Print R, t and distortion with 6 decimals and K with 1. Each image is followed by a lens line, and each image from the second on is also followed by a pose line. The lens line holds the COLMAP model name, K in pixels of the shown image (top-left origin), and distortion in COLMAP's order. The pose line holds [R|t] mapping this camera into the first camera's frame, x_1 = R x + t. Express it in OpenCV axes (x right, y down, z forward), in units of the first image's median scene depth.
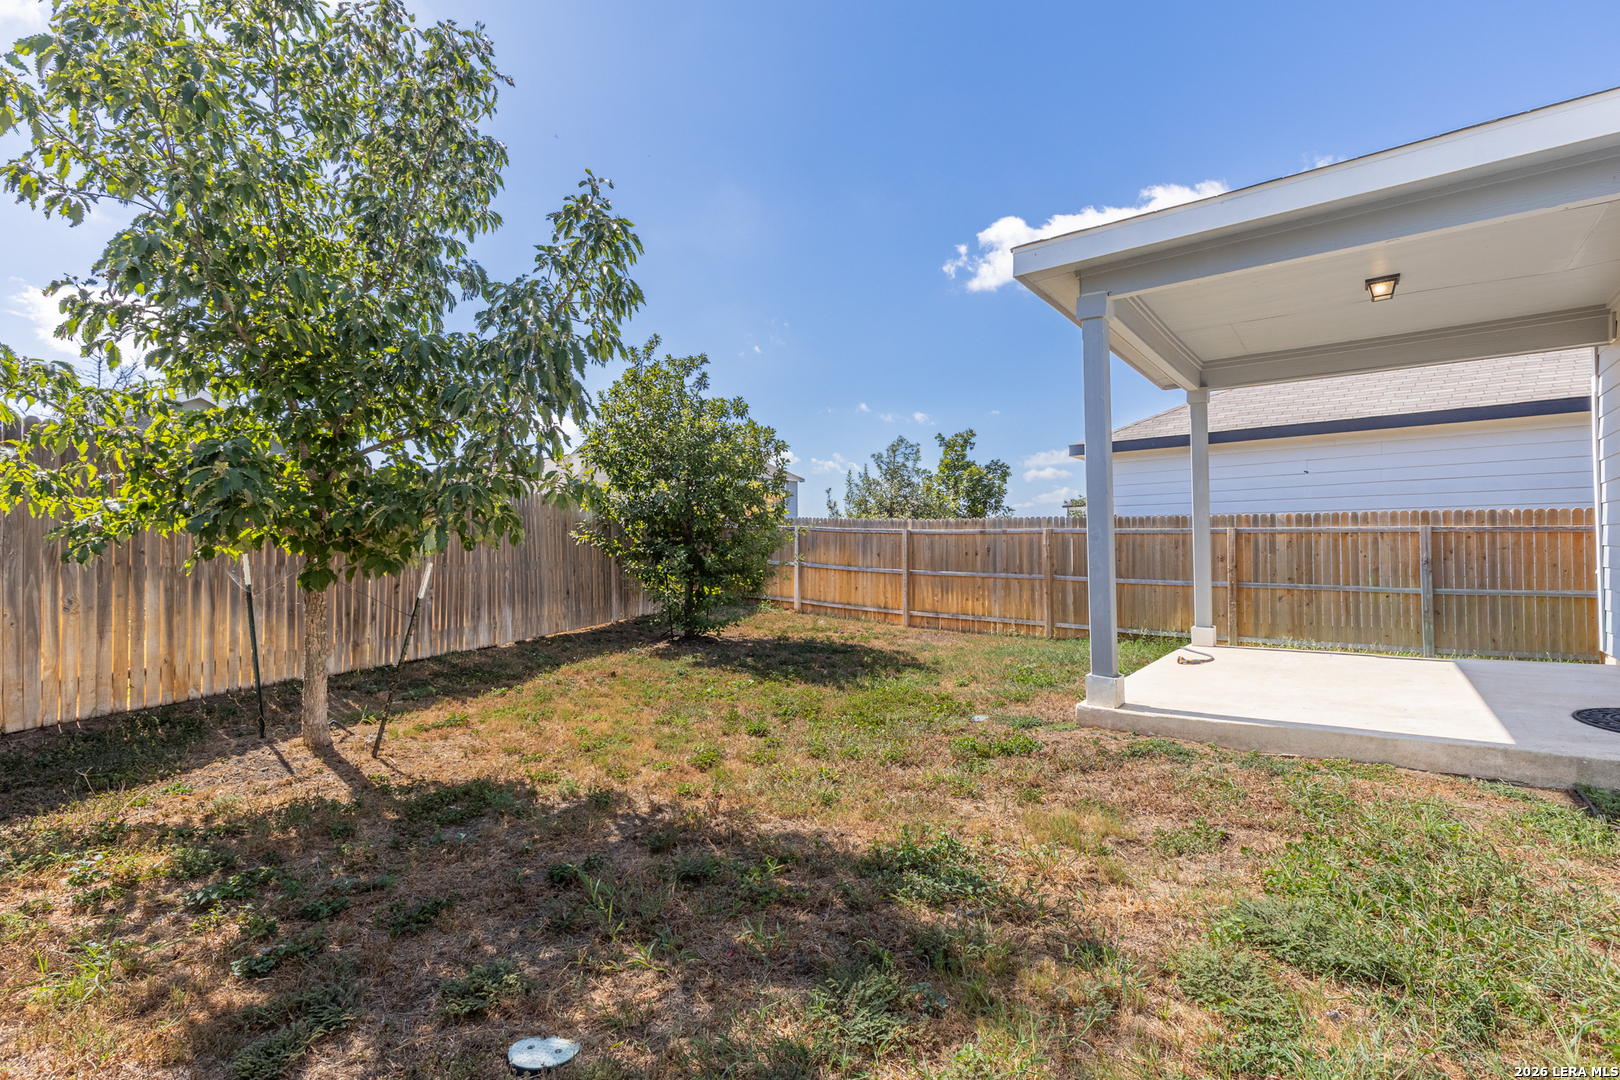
lens RADIAL K [[730.1, 0, 821.9], [0, 730.1, 537.8], [0, 0, 1]] dist [0.006734, -0.000459]
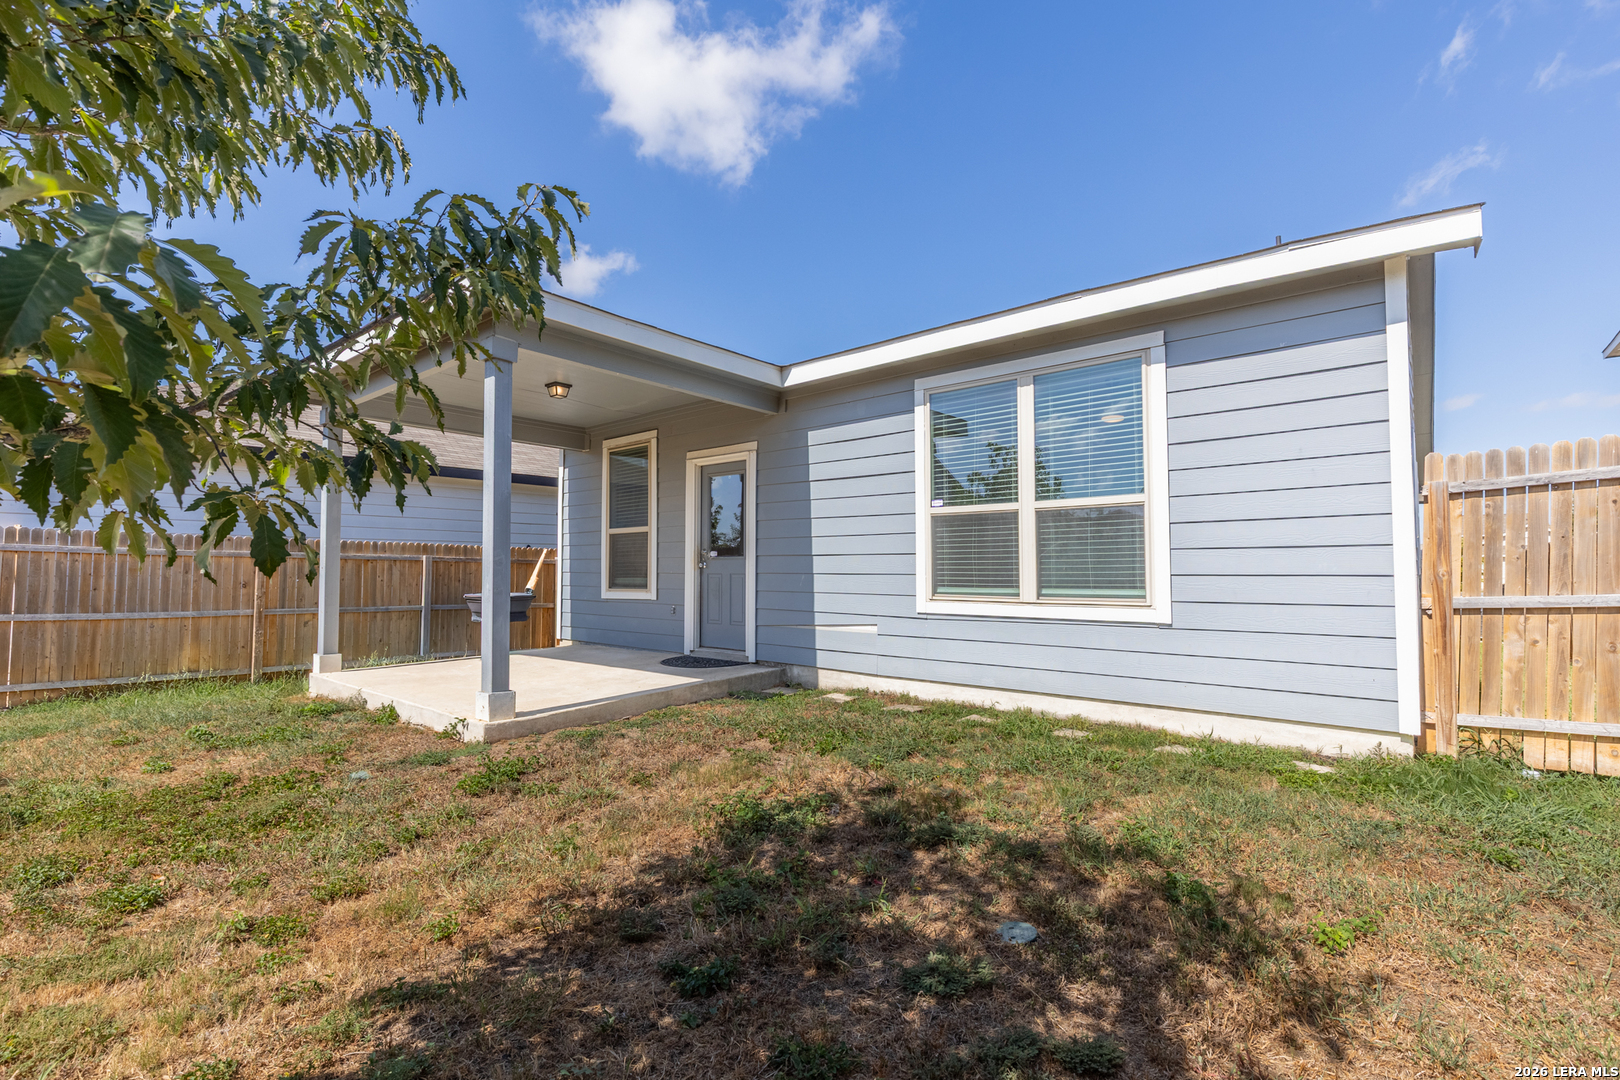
lens RADIAL K [[730.1, 0, 823.3], [0, 730.1, 546.0], [0, 0, 1]] dist [0.006734, -0.000459]
pose [[0.037016, 0.037651, 0.998605, -0.612493], [-0.016901, 0.999171, -0.037046, 0.003459], [-0.999172, -0.015507, 0.037621, 0.435771]]
